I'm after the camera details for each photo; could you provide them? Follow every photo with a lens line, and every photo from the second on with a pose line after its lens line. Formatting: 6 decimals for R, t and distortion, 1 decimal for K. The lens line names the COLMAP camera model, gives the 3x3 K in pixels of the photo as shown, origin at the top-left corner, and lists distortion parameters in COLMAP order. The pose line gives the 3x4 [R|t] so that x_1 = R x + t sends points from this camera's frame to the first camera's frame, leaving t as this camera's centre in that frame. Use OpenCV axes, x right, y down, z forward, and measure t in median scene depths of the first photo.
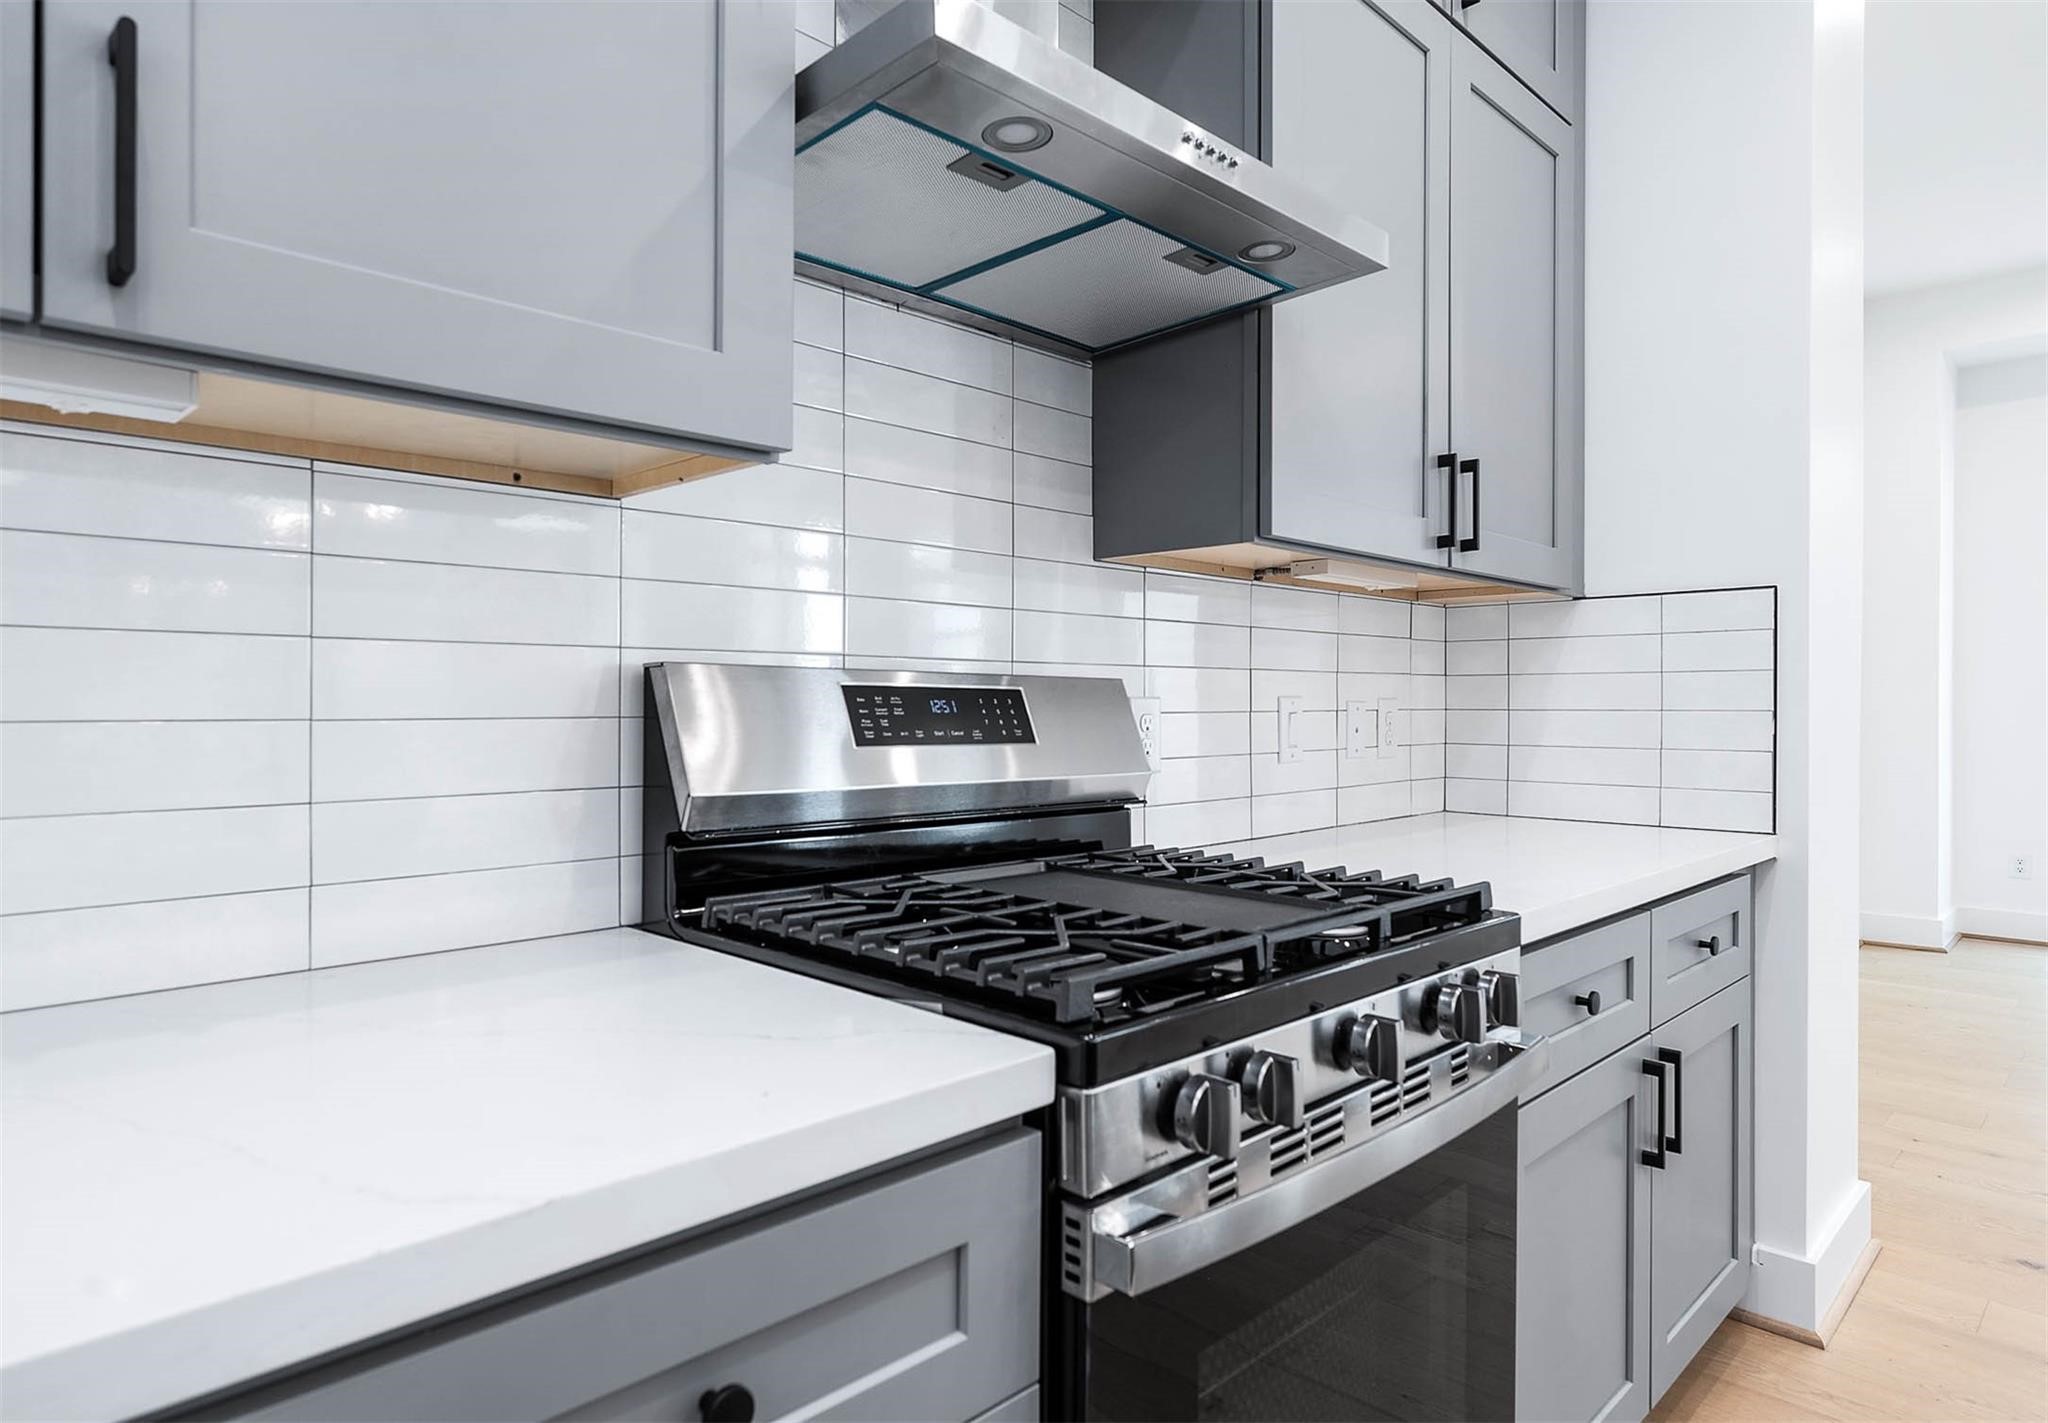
lens RADIAL K [[1215.4, 0, 999.0], [0, 1215.4, 676.0], [0, 0, 1]] dist [0.033563, 0.000238]
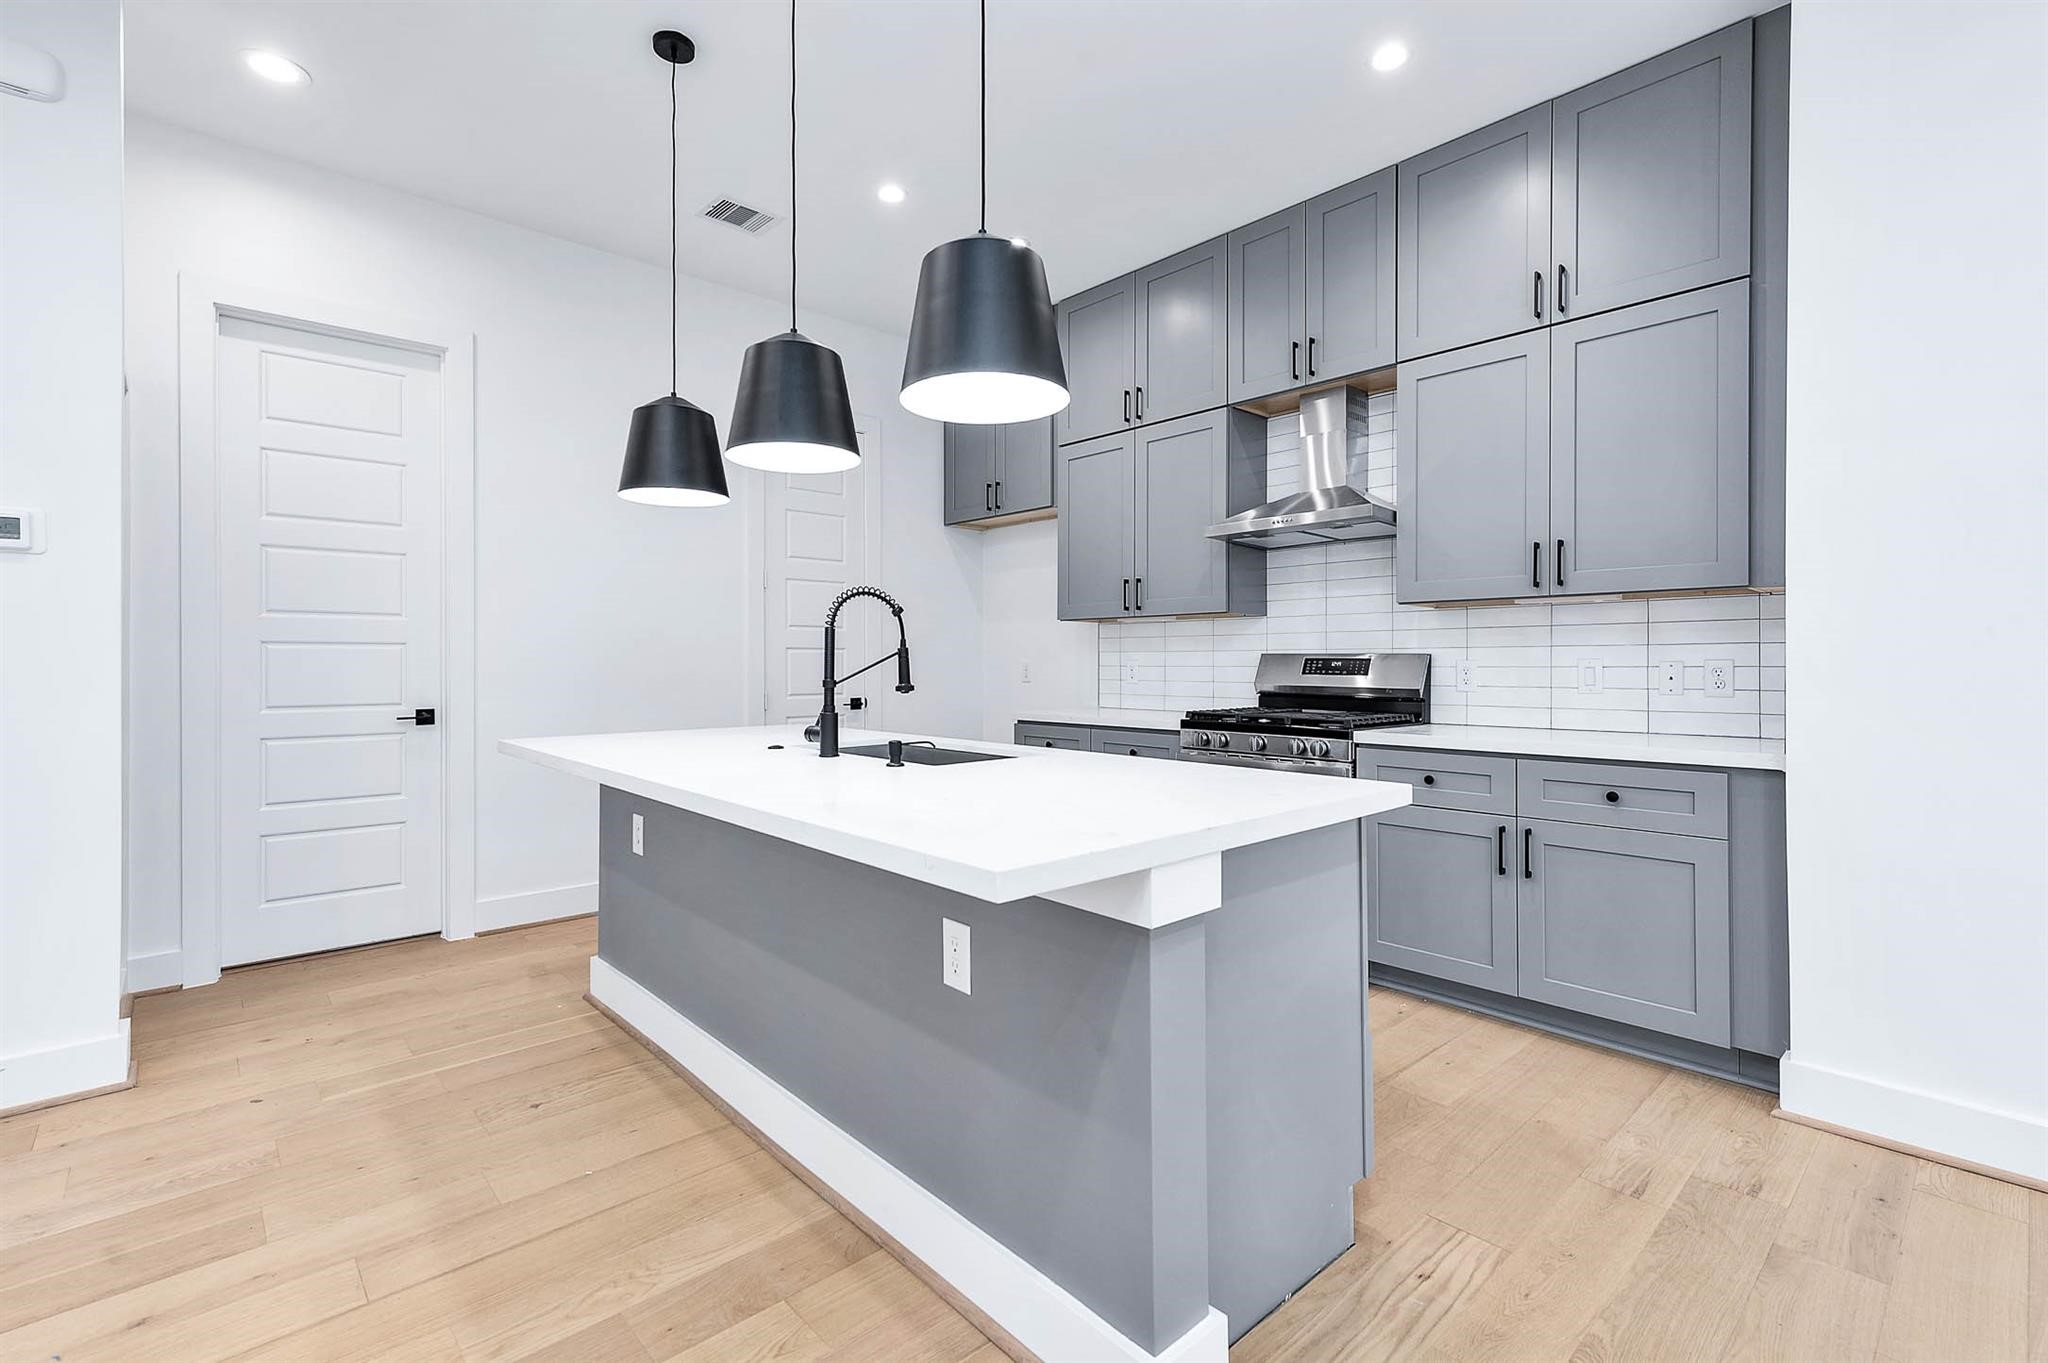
lens RADIAL K [[908.7, 0, 1024.0], [0, 908.7, 681.5], [0, 0, 1]] dist [-0.000221, -0.000022]
pose [[-0.041495, 0.014796, -0.999029, 2.438946], [0.018573, 0.999729, 0.014035, 0.021486], [0.998966, -0.017973, -0.041759, 0.222275]]
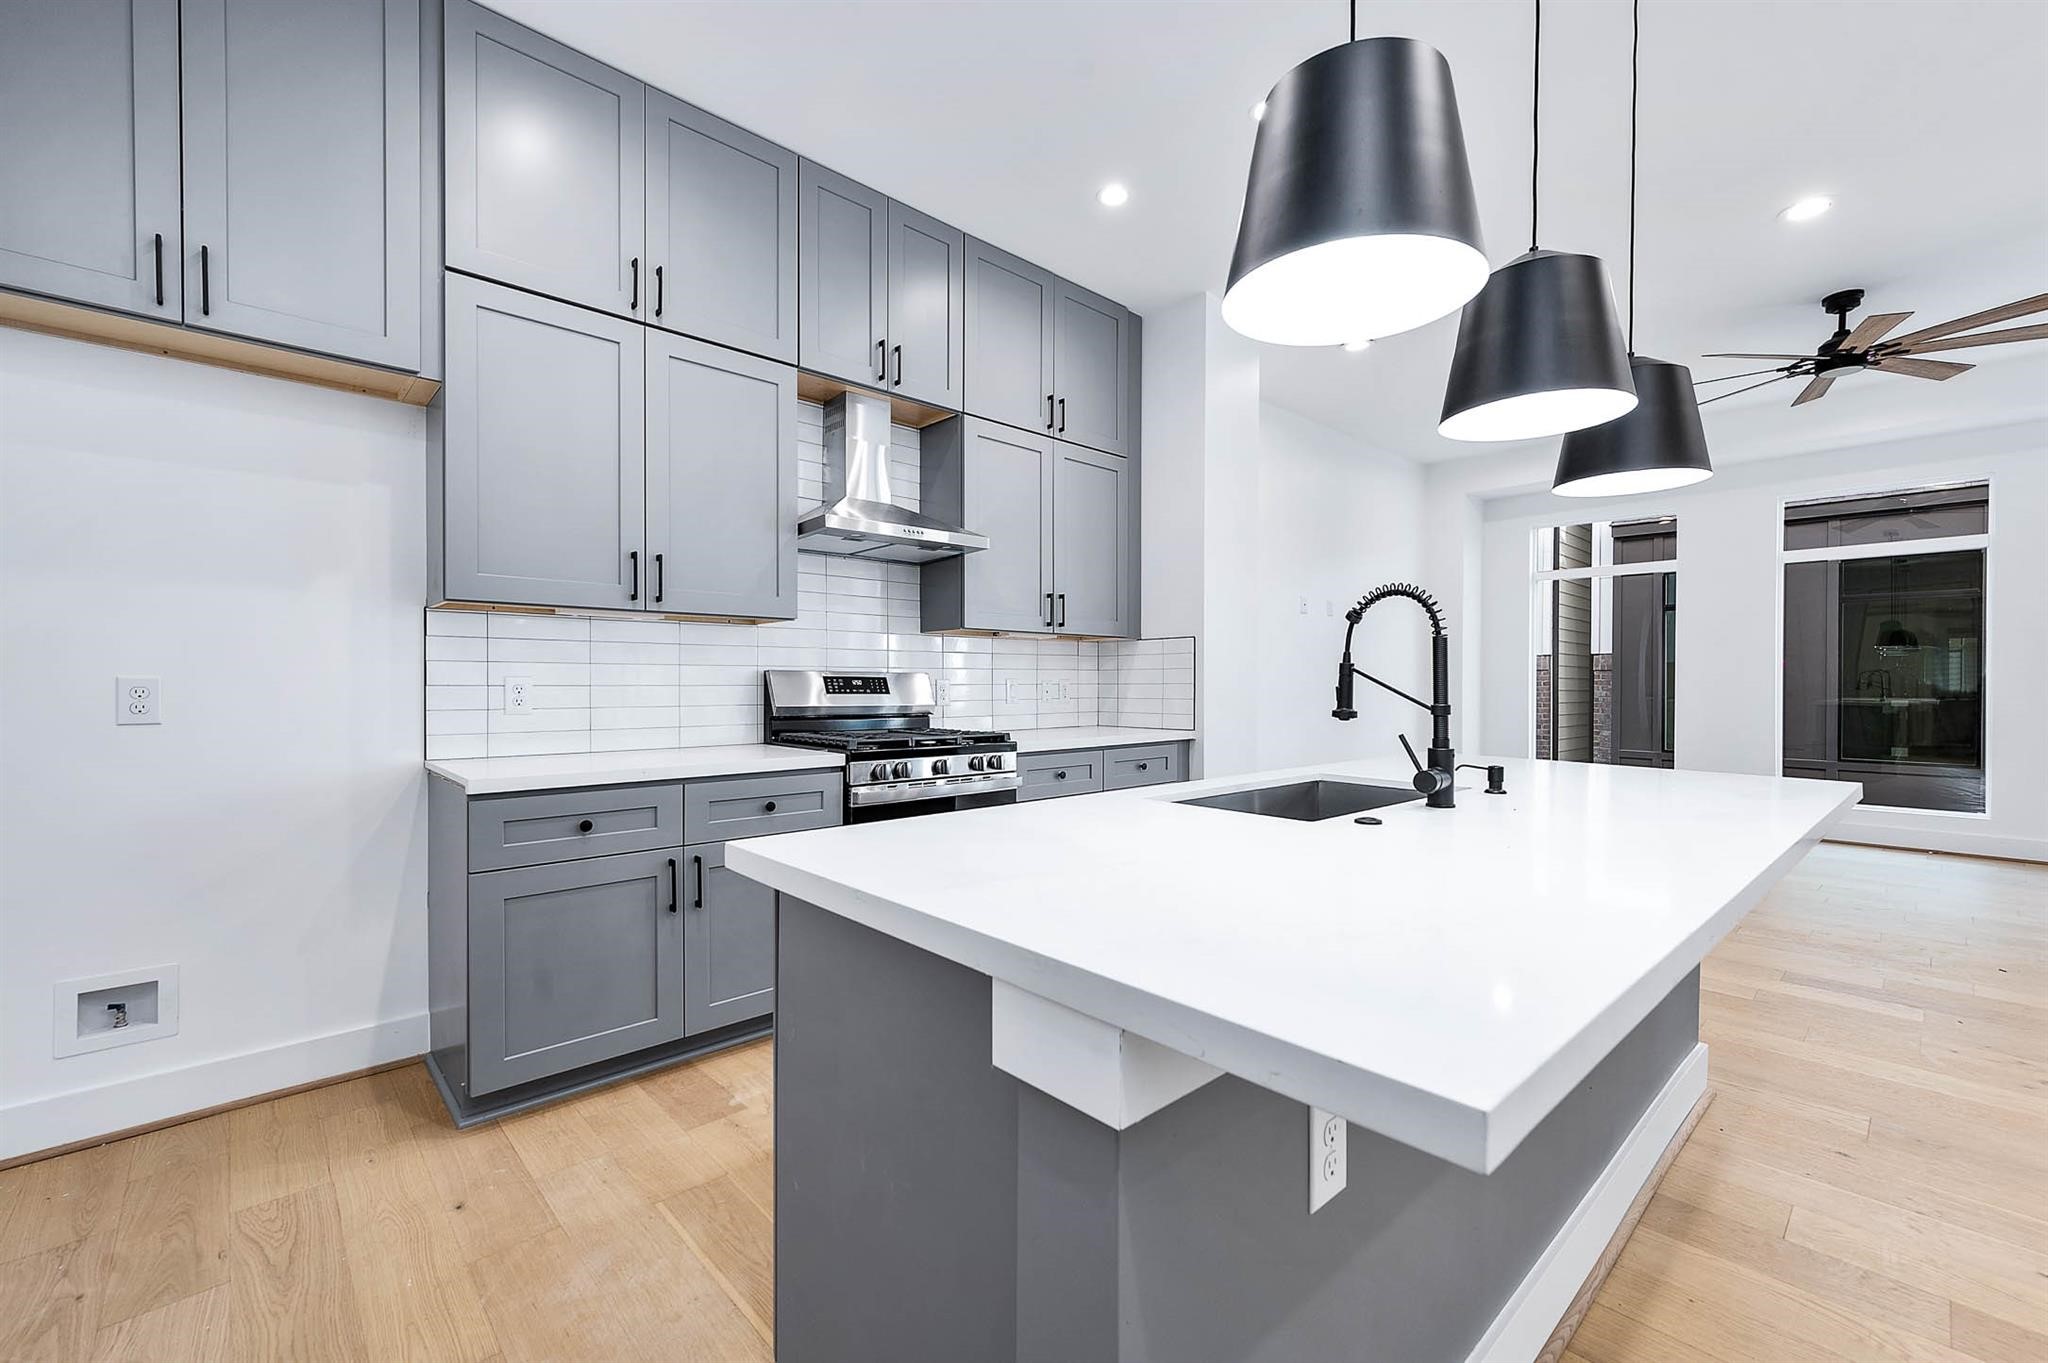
lens RADIAL K [[864.2, 0, 1024.0], [0, 864.2, 681.5], [0, 0, 1]] dist [-0.001067, -0.000095]
pose [[0.999429, -0.003673, -0.033594, 0.464549], [0.004320, 0.999806, 0.019202, -0.019483], [0.033517, -0.019336, 0.999251, -1.262184]]
